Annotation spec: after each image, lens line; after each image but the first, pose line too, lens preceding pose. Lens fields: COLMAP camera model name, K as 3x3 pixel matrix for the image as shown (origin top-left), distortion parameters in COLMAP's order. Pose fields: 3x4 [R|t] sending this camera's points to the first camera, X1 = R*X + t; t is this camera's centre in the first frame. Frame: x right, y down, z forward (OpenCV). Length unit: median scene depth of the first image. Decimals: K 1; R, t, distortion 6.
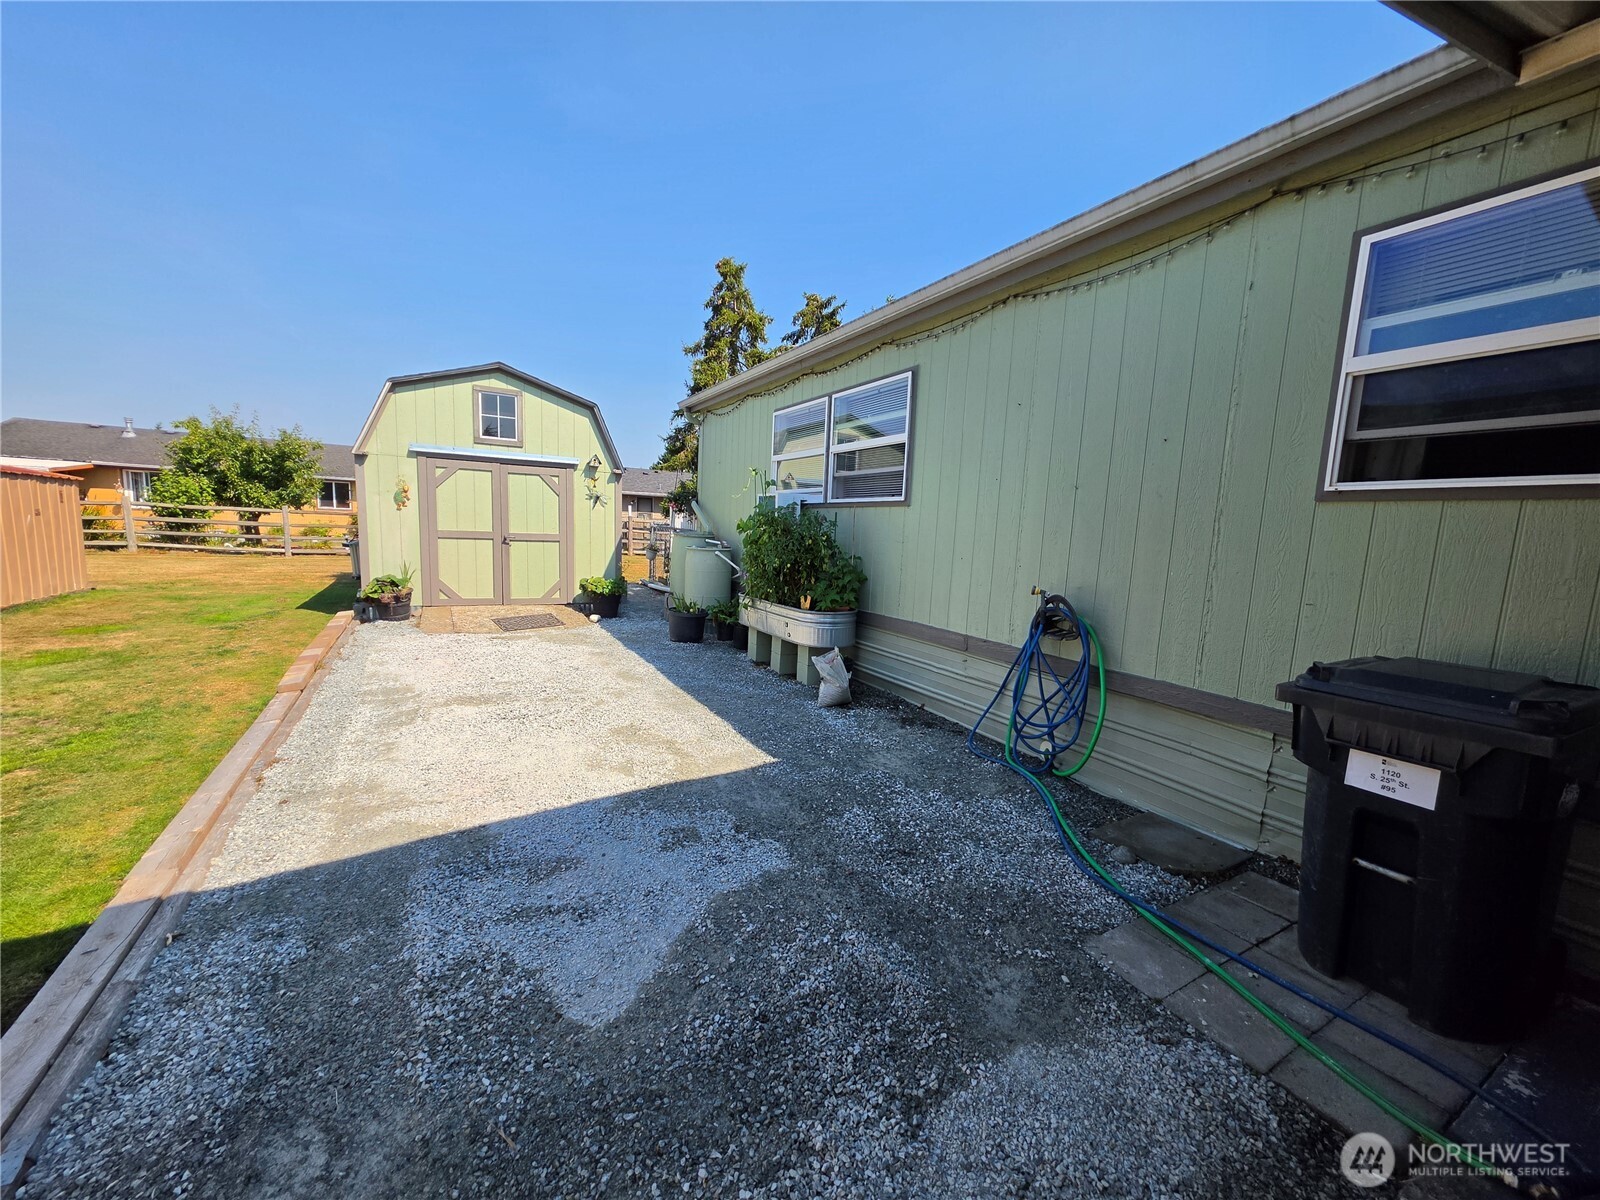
lens RADIAL K [[641.2, 0, 802.3], [0, 641.2, 614.2], [0, 0, 1]] dist [-0.002625, 0.001171]
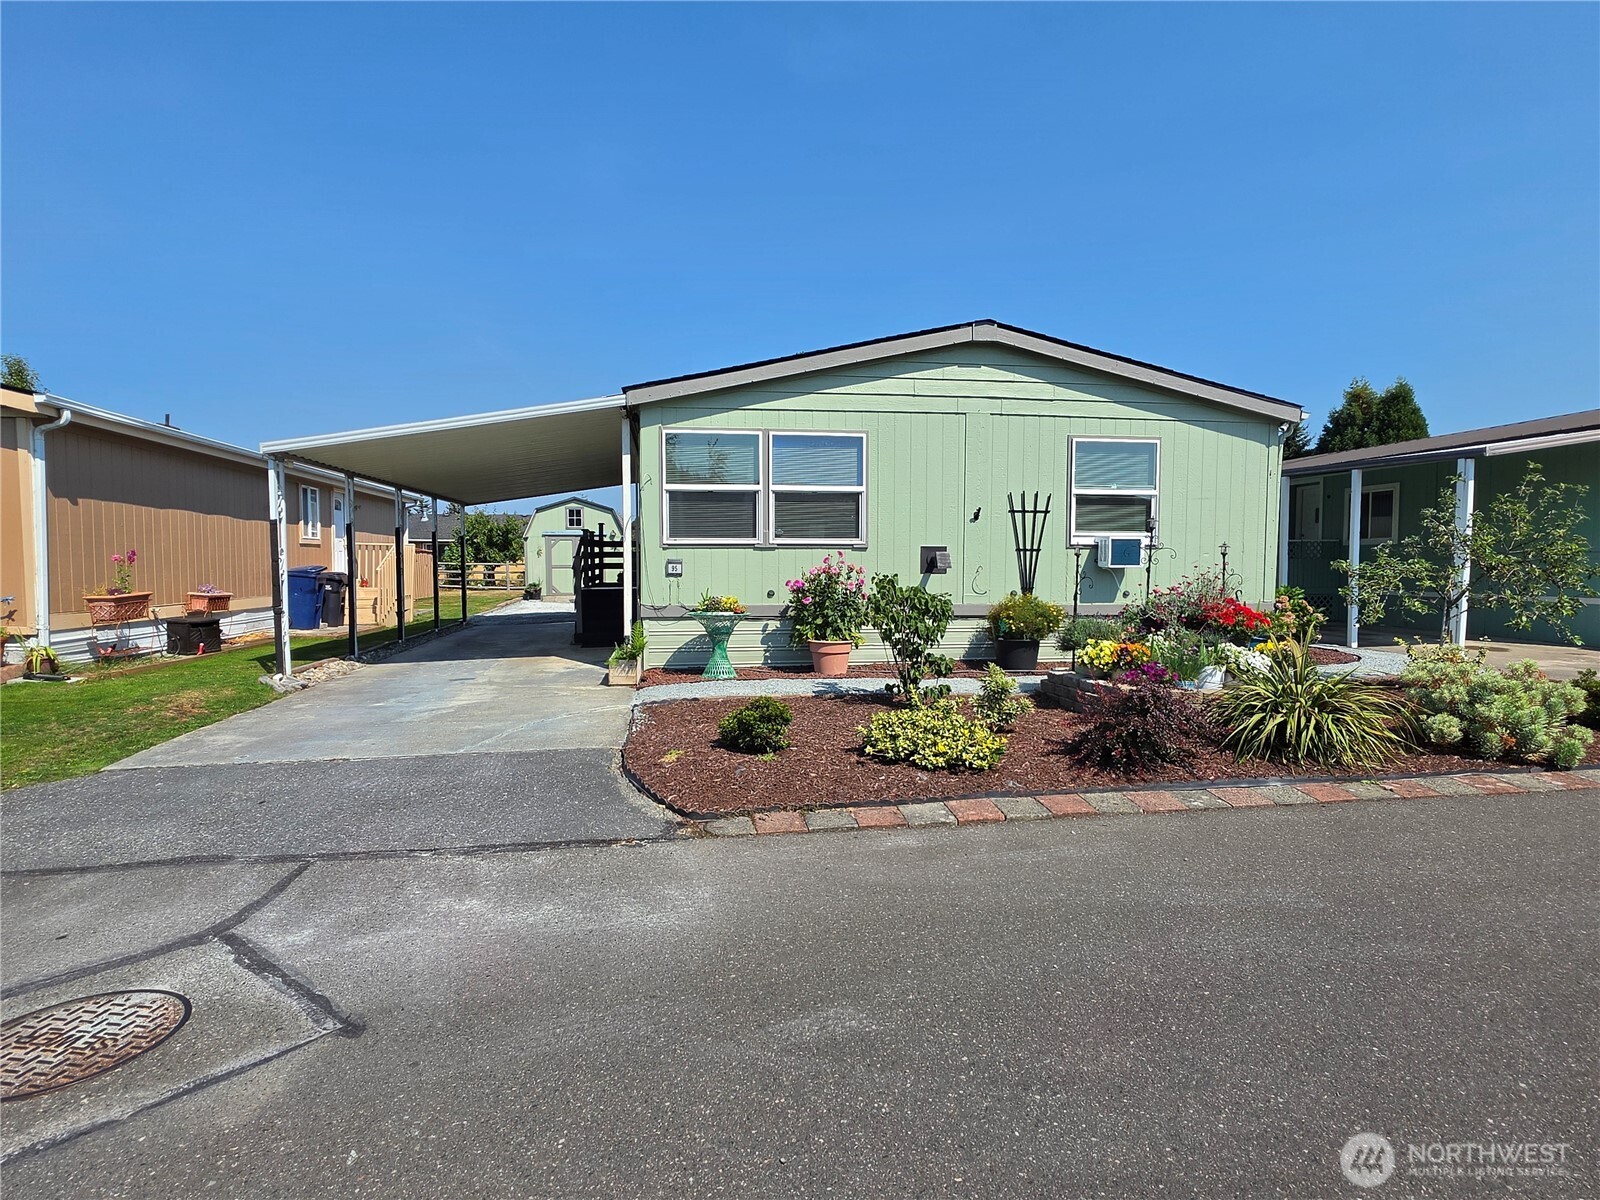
lens RADIAL K [[861.9, 0, 791.1], [0, 861.9, 610.3], [0, 0, 1]] dist [-0.003498, 0.002503]
pose [[0.932135, -0.027942, -0.361031, 1.393028], [-0.004533, 0.996040, -0.088792, 0.313436], [0.362082, 0.084402, 0.928317, -1.630625]]
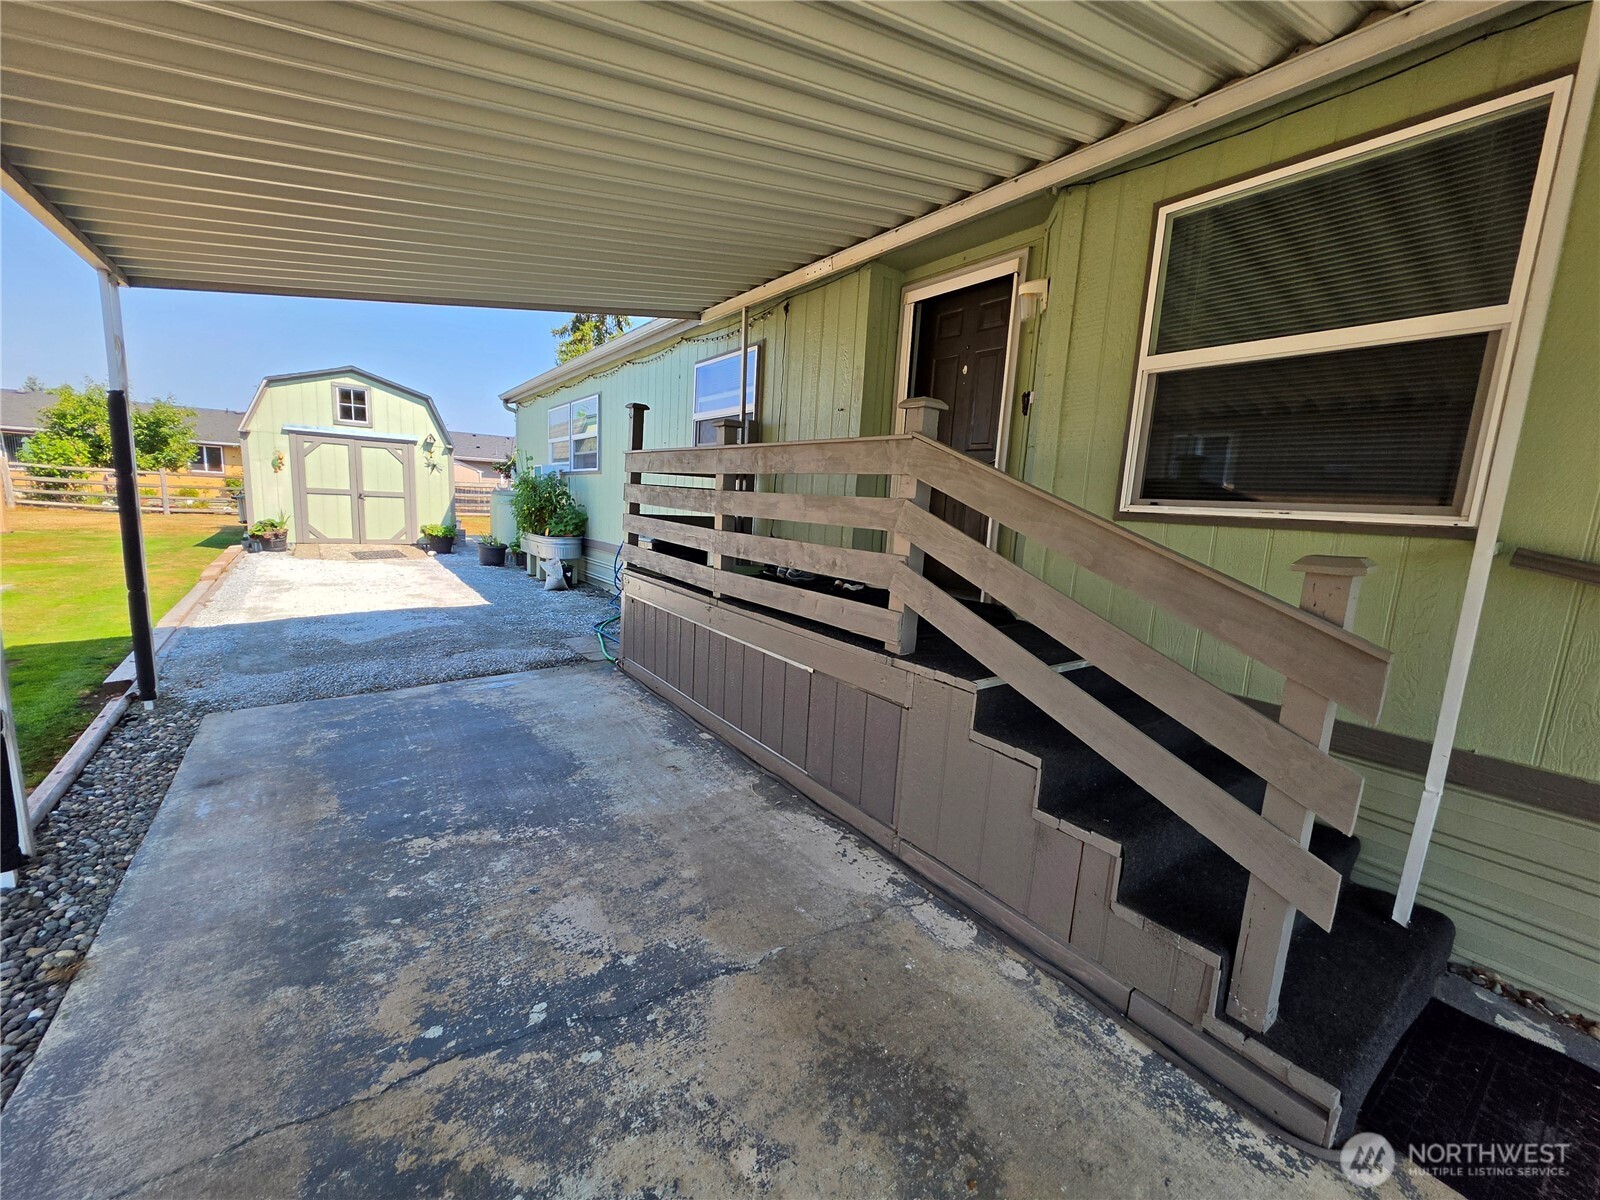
lens RADIAL K [[641.2, 0, 794.6], [0, 641.2, 606.4], [0, 0, 1]] dist [-0.002625, 0.001171]
pose [[0.993025, -0.008517, 0.117598, 0.284393], [0.004990, 0.999530, 0.030254, 0.080930], [-0.117800, -0.029456, 0.992600, -0.458698]]
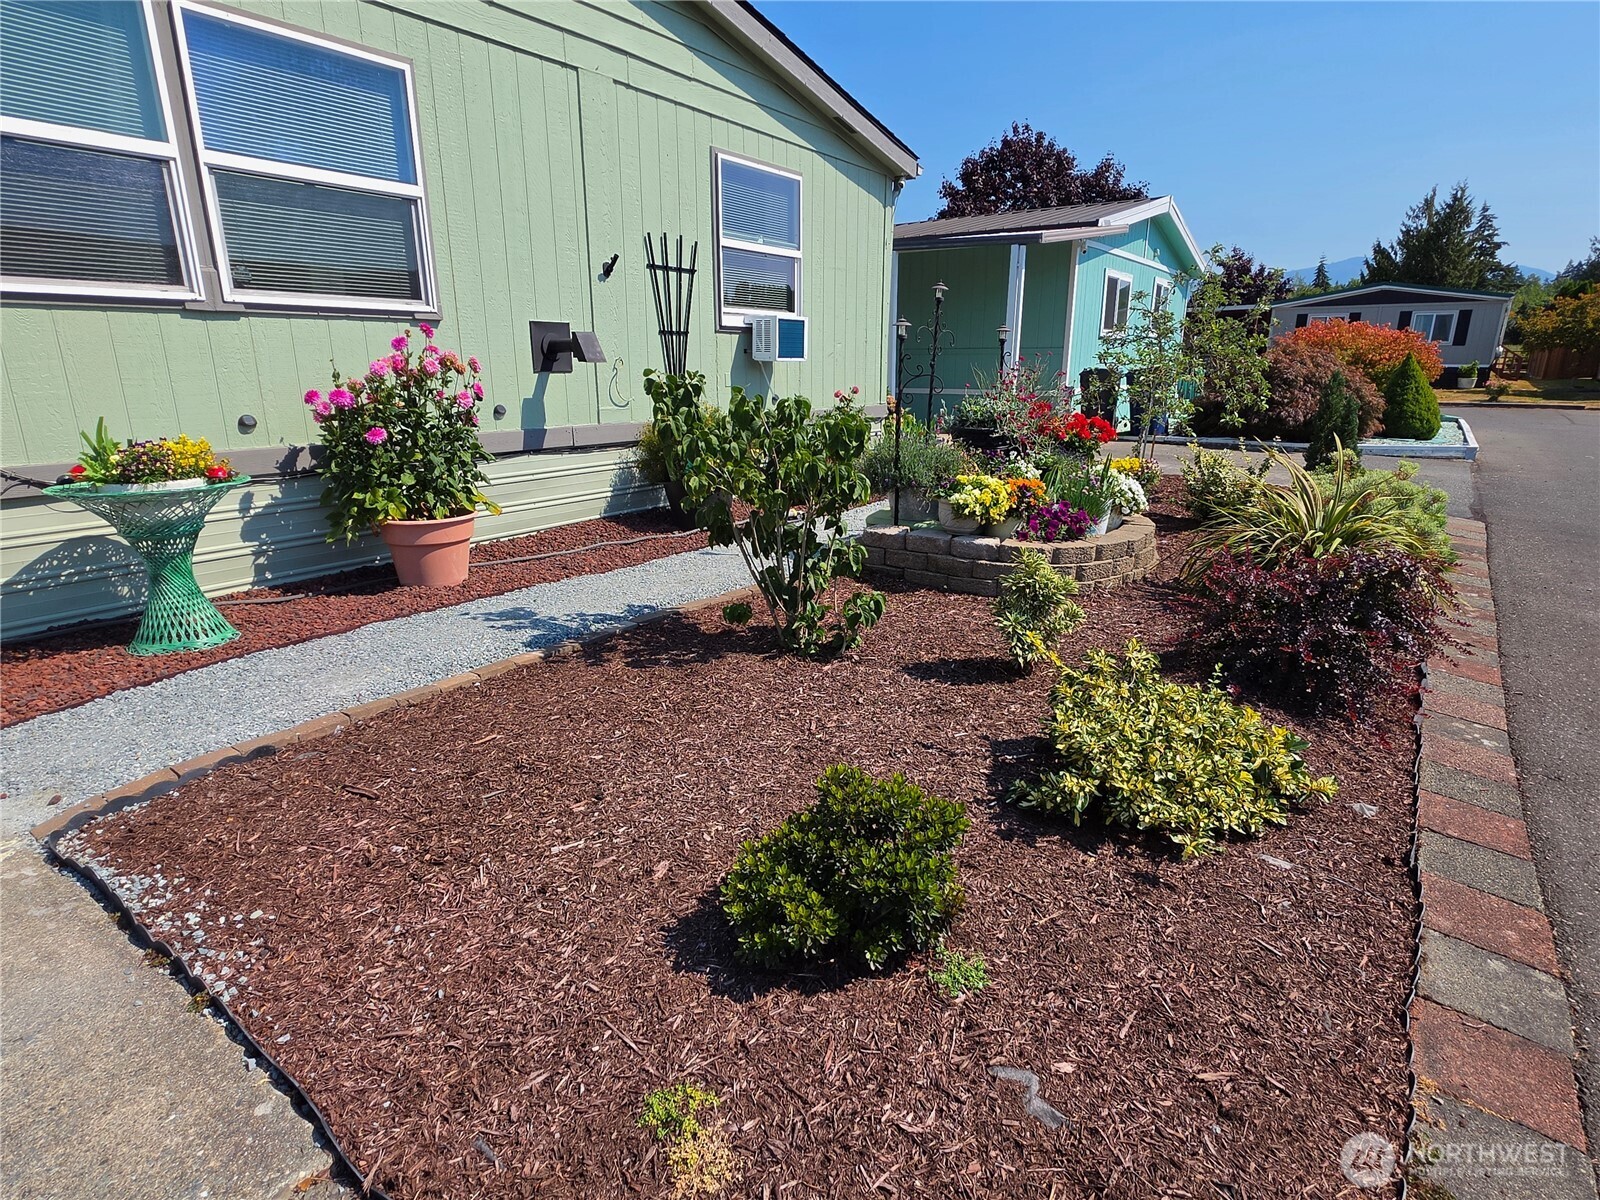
lens RADIAL K [[861.9, 0, 798.2], [0, 861.9, 612.8], [0, 0, 1]] dist [-0.003498, 0.002503]
pose [[0.904567, -0.164555, 0.393293, 1.010875], [0.100792, 0.978899, 0.177756, 0.236899], [-0.414245, -0.121151, 0.902066, -1.151693]]
